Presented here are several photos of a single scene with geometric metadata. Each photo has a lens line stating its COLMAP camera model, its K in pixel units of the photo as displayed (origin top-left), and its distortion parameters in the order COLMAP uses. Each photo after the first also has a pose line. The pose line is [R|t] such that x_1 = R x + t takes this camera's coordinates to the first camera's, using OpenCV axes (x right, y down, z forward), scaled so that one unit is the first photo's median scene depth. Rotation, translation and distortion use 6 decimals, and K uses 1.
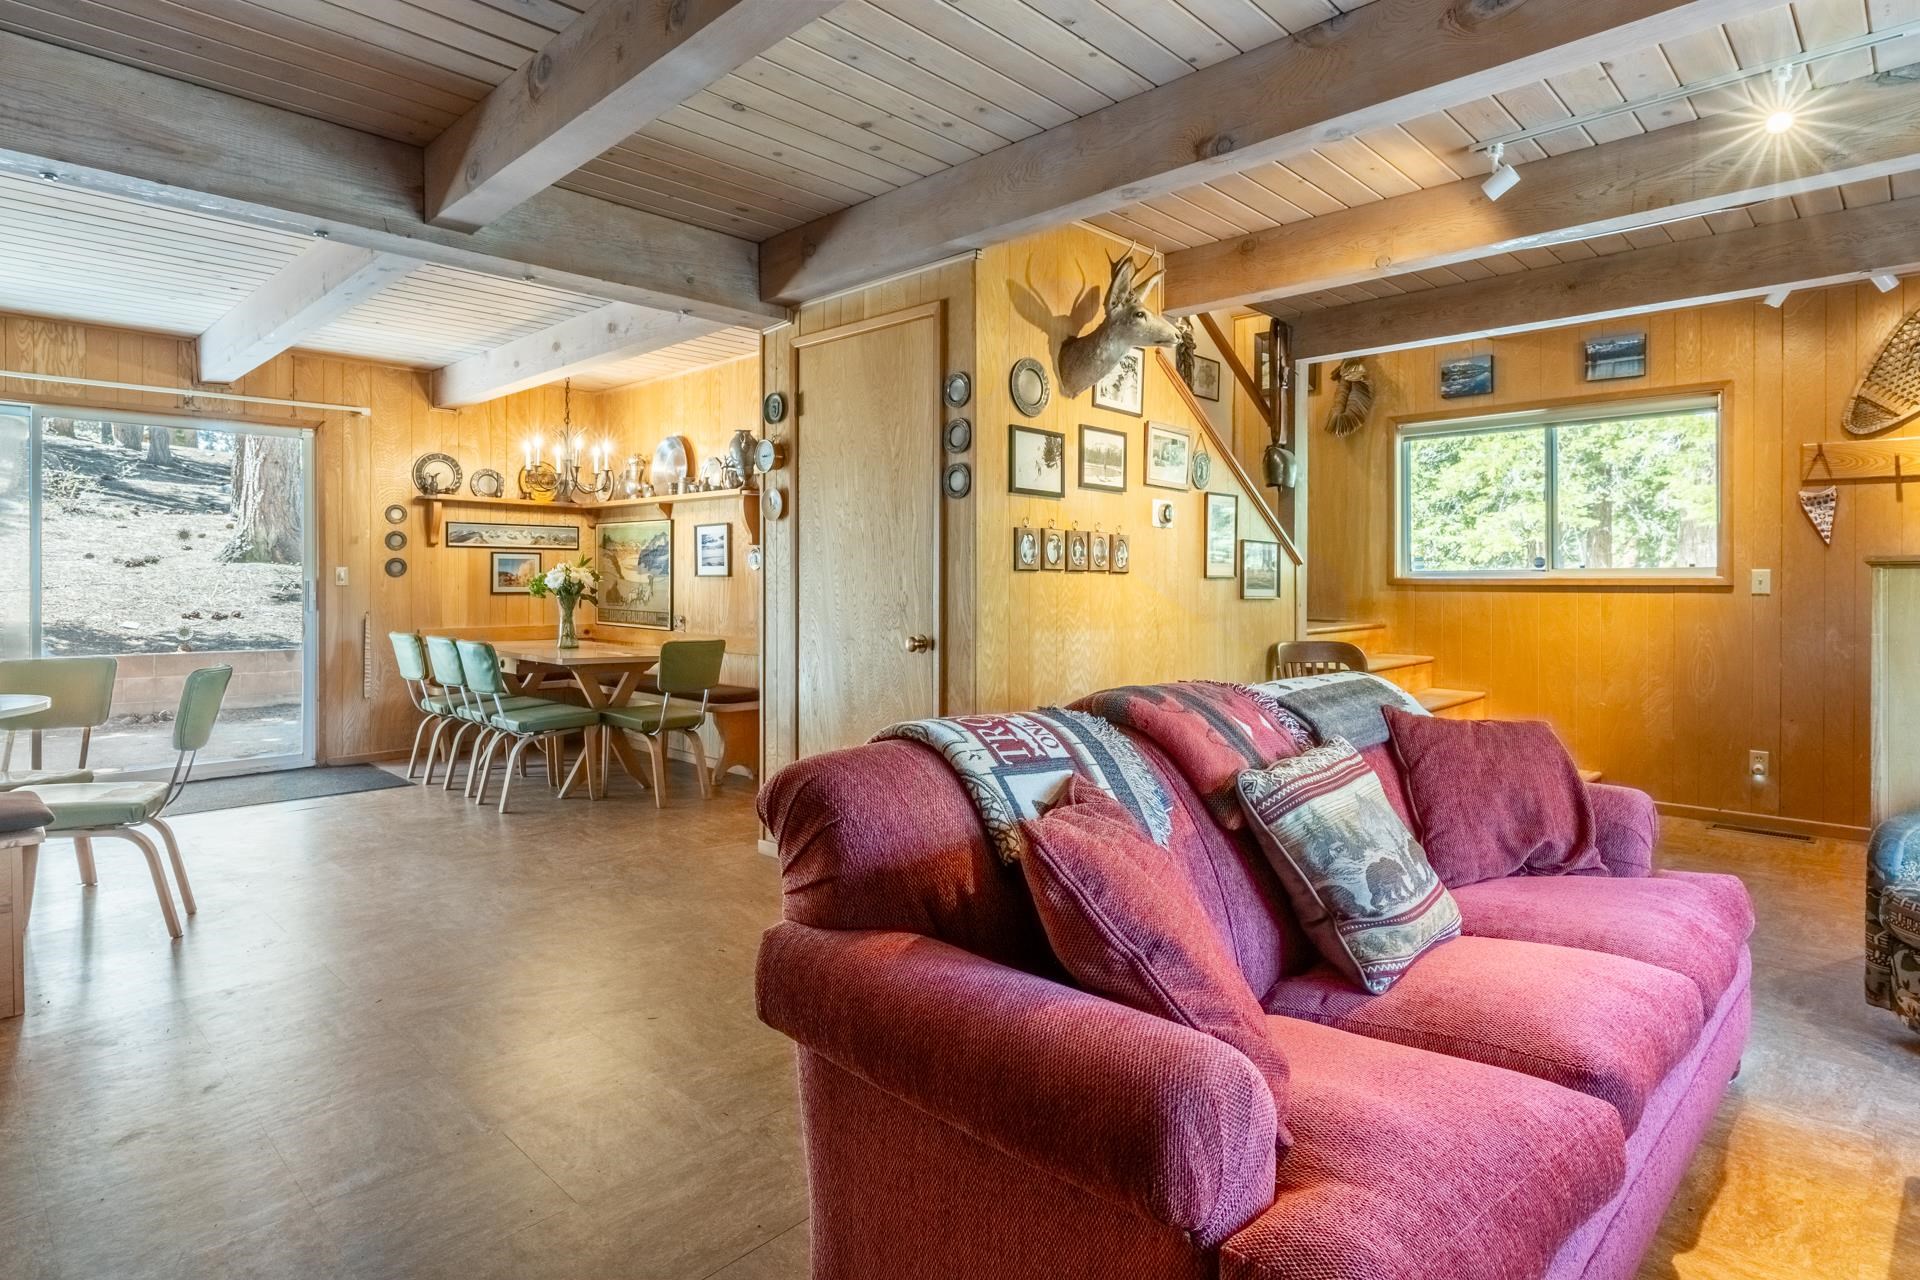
lens RADIAL K [[1032.0, 0, 983.2], [0, 1032.0, 580.8], [0, 0, 1]] dist [-0.000412, 0.000084]
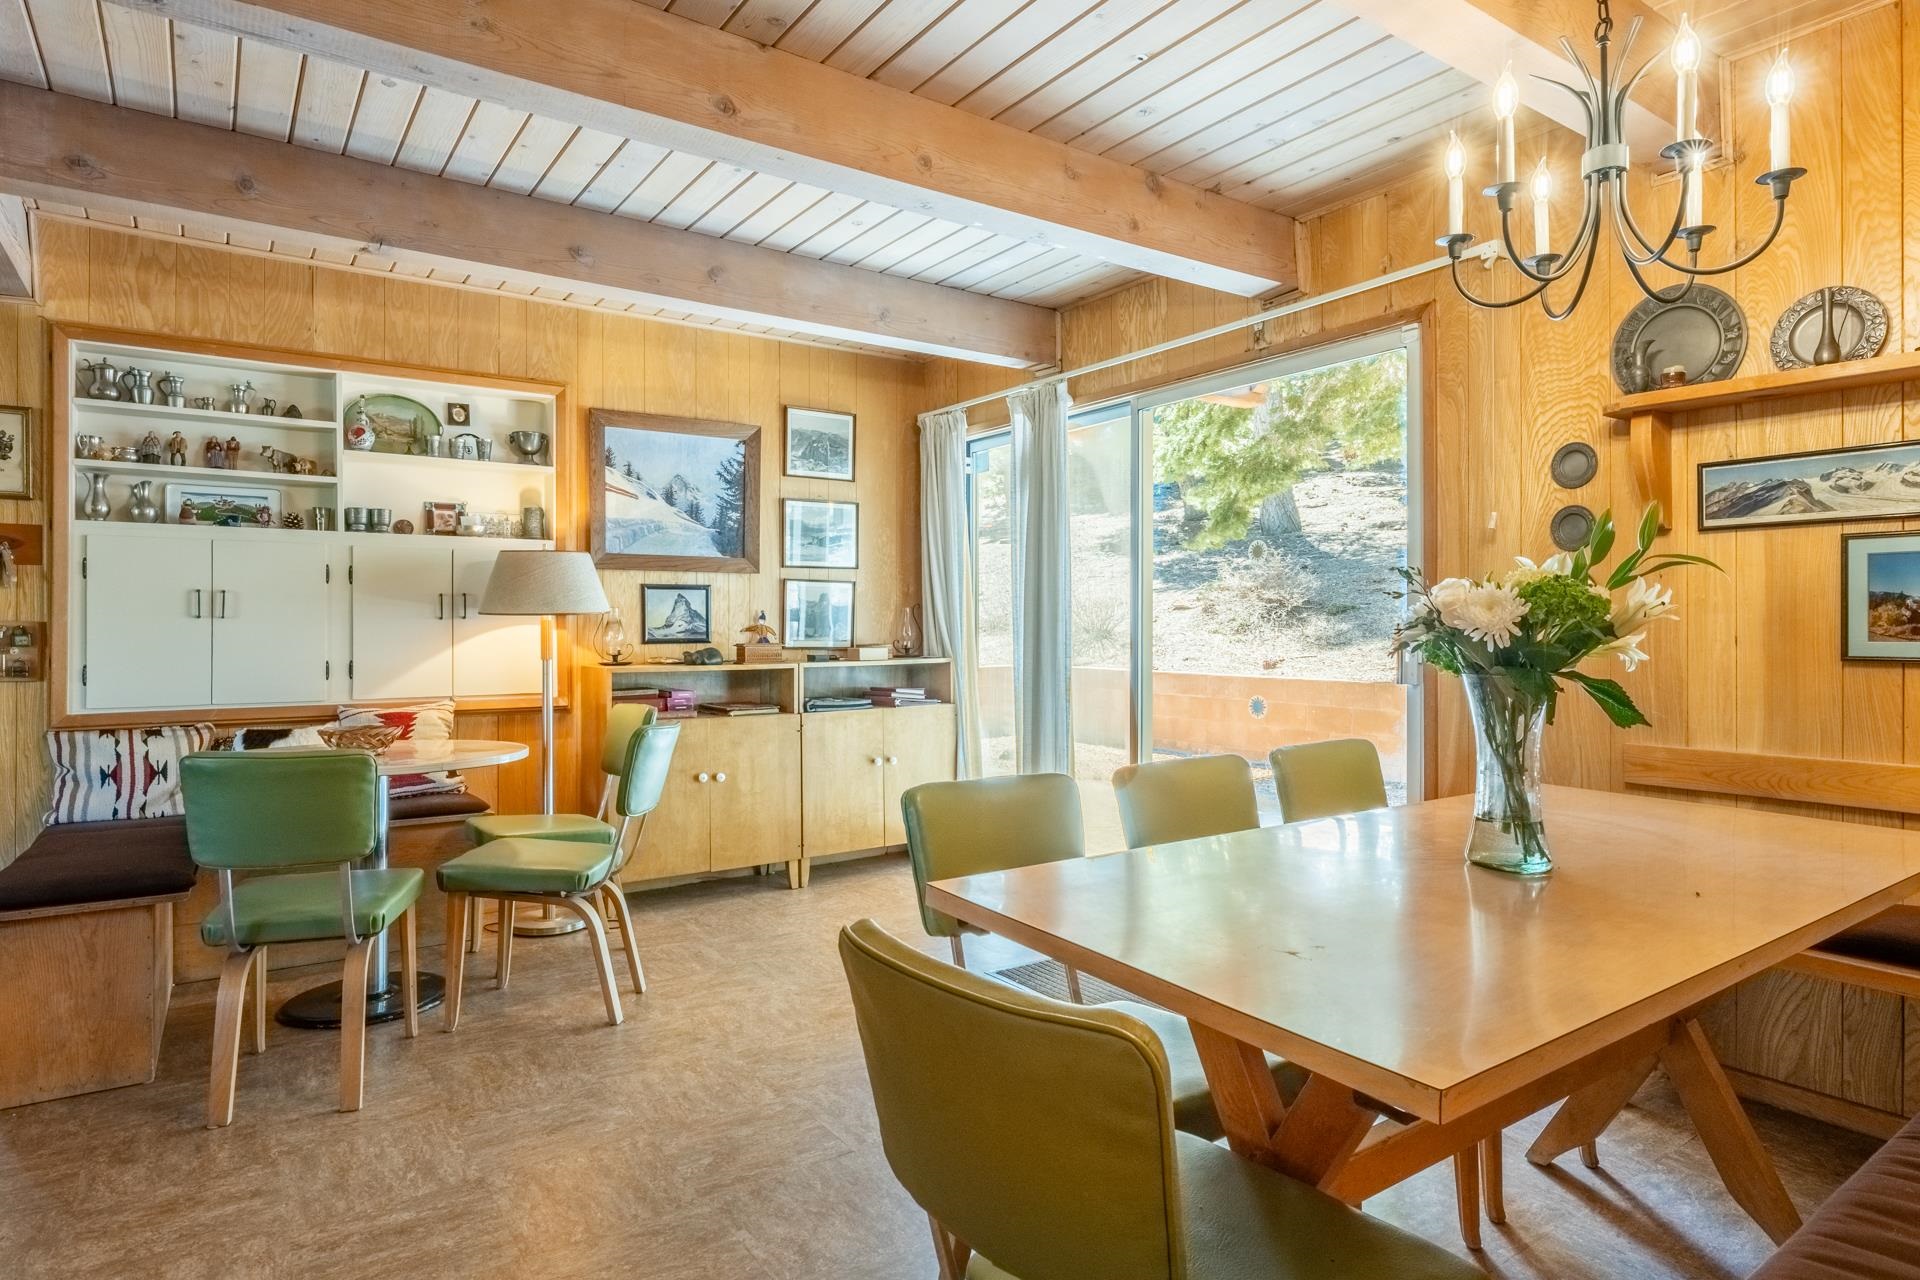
lens RADIAL K [[1061.6, 0, 958.0], [0, 1061.6, 639.5], [0, 0, 1]] dist [-0.002603, -0.001368]
pose [[-0.203219, 0.010536, -0.979077, -0.093124], [0.001064, 0.999944, 0.010540, 0.001916], [0.979133, 0.001100, -0.203219, 0.857296]]
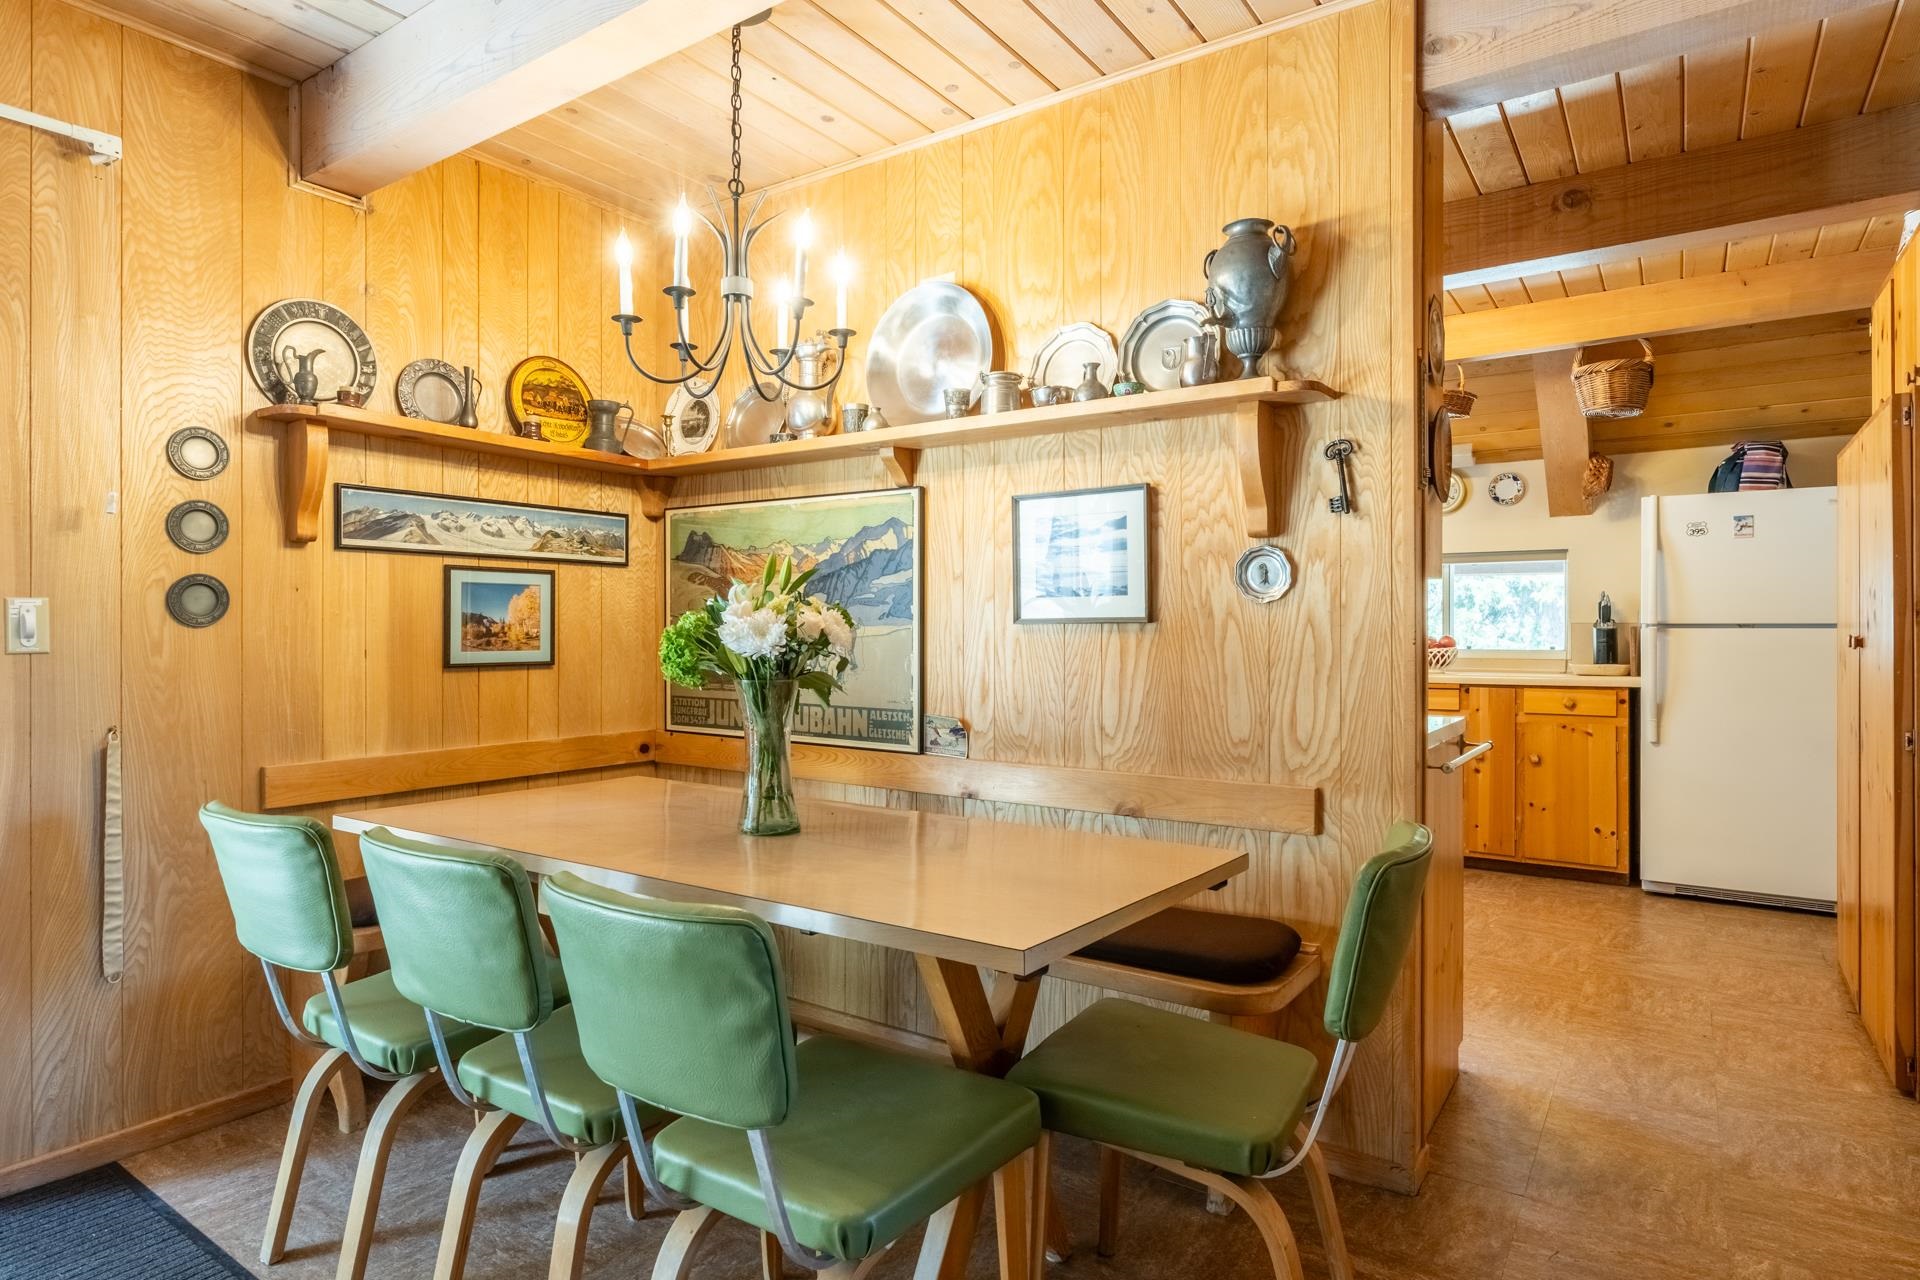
lens RADIAL K [[1061.6, 0, 970.4], [0, 1061.6, 629.6], [0, 0, 1]] dist [-0.002603, -0.001368]
pose [[0.987016, -0.004769, 0.160553, -0.368342], [0.005251, 0.999983, -0.002580, -0.000475], [-0.160538, 0.003389, 0.987024, 0.601318]]
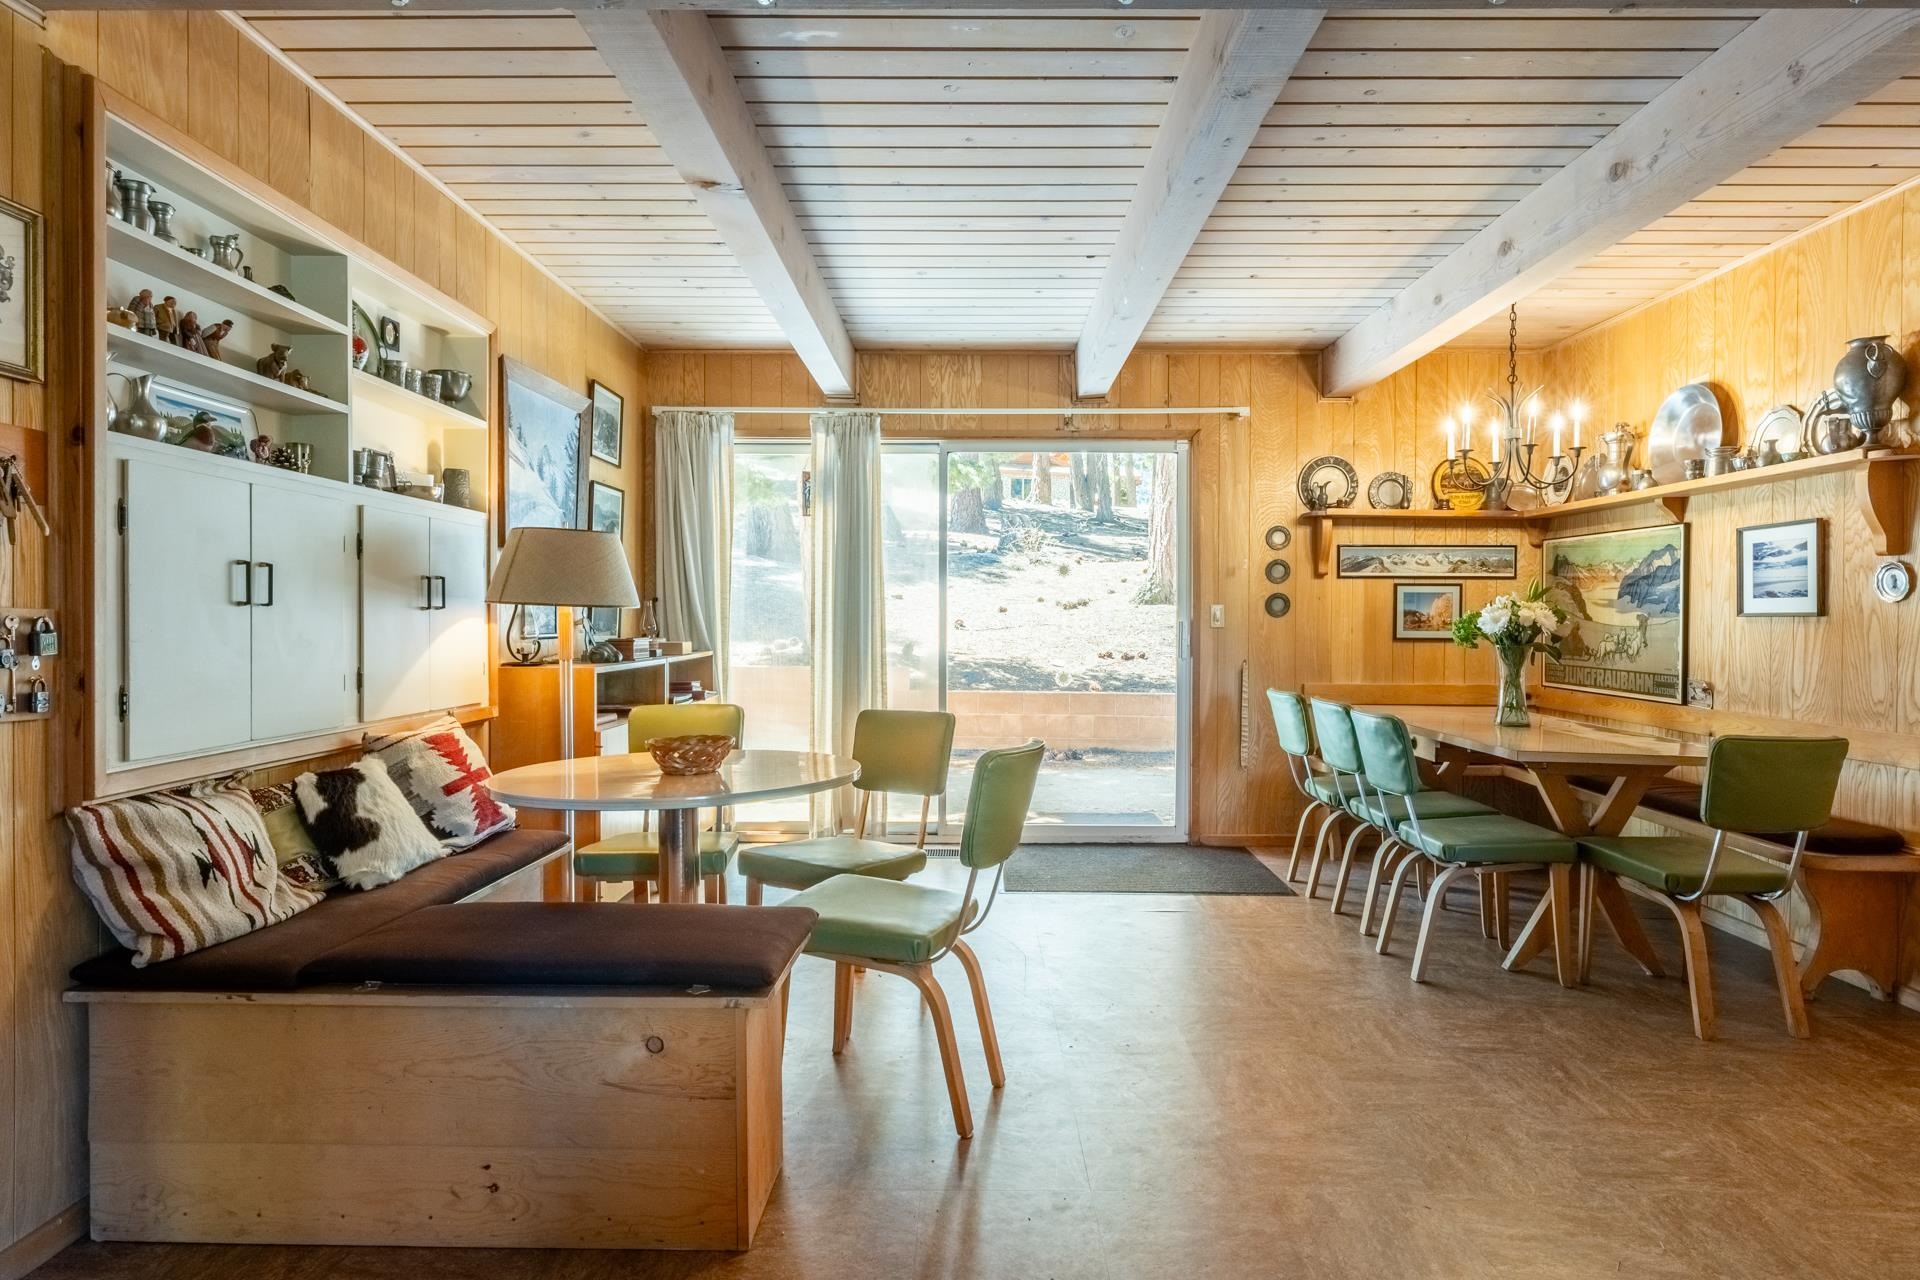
lens RADIAL K [[1061.6, 0, 953.0], [0, 1061.6, 631.3], [0, 0, 1]] dist [-0.002603, -0.001368]
pose [[0.676902, 0.009005, -0.736018, -0.140027], [-0.003447, 0.999953, 0.009063, 0.000669], [0.736065, -0.003598, 0.676901, 0.269309]]
